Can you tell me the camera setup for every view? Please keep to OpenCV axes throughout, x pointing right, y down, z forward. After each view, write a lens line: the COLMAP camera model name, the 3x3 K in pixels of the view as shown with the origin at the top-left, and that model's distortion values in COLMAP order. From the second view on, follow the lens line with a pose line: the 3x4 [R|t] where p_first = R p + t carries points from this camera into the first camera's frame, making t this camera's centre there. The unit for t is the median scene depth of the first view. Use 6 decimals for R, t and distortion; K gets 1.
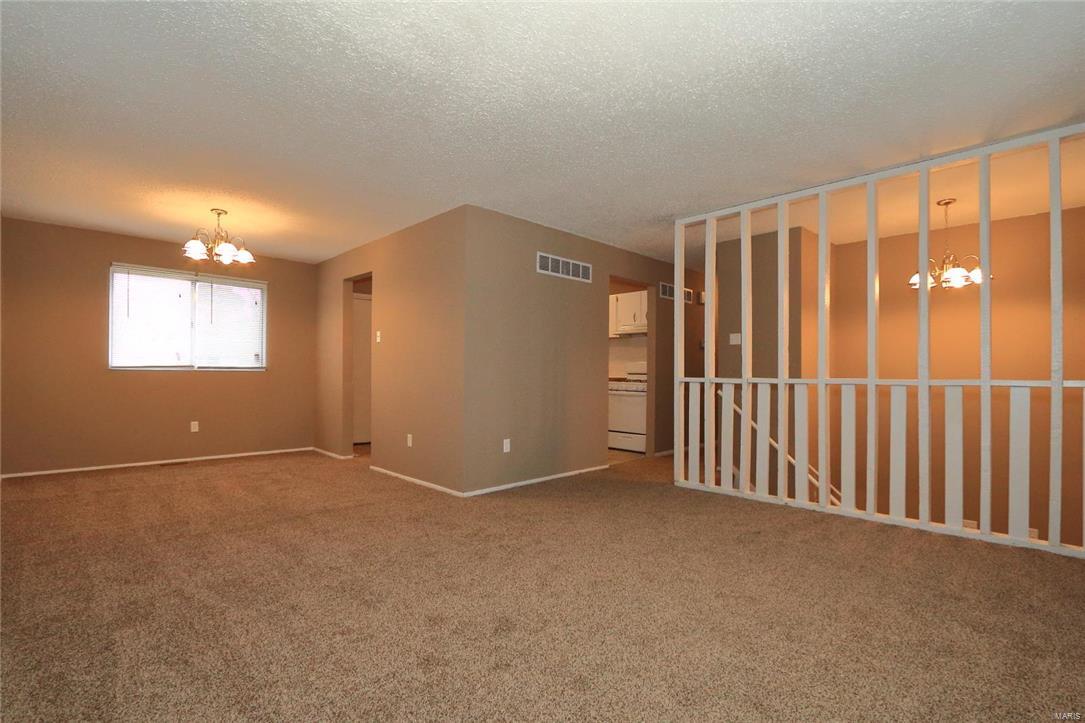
lens RADIAL K [[493.3, 0, 539.8], [0, 493.3, 359.9], [0, 0, 1]] dist [-0.014931, 0.000103]
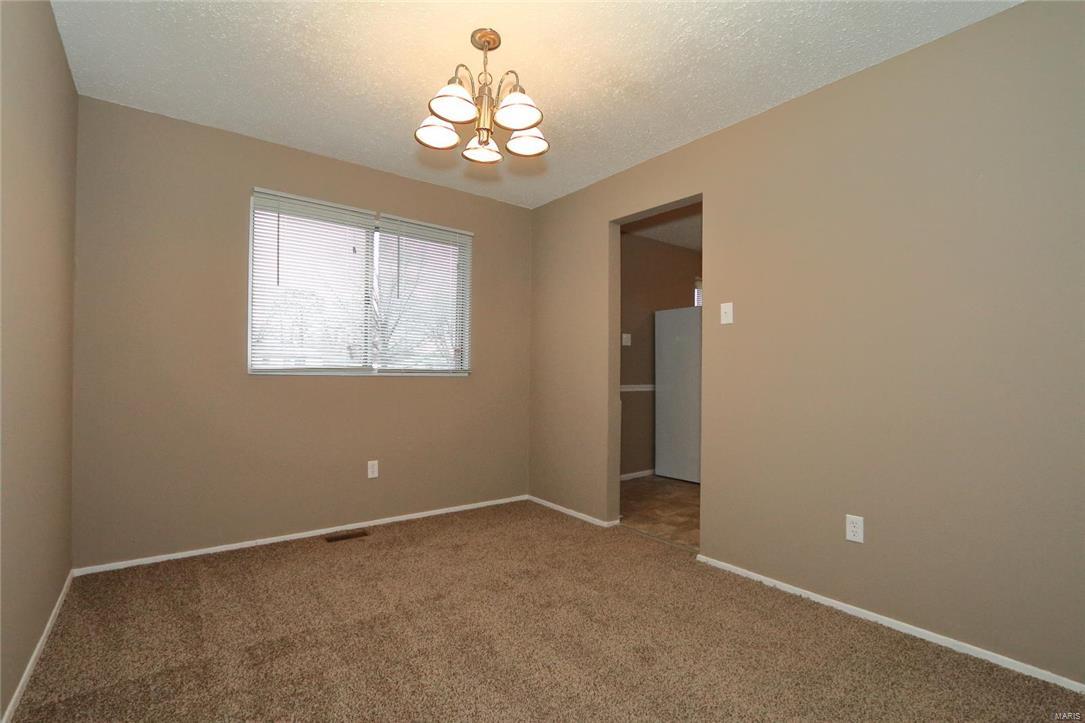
lens RADIAL K [[493.3, 0, 536.0], [0, 493.3, 360.9], [0, 0, 1]] dist [-0.014931, 0.000103]
pose [[0.992887, 0.001607, -0.119052, -0.433439], [-0.001439, 0.999998, 0.001500, 0.002172], [0.119054, -0.001318, 0.992887, 0.422132]]
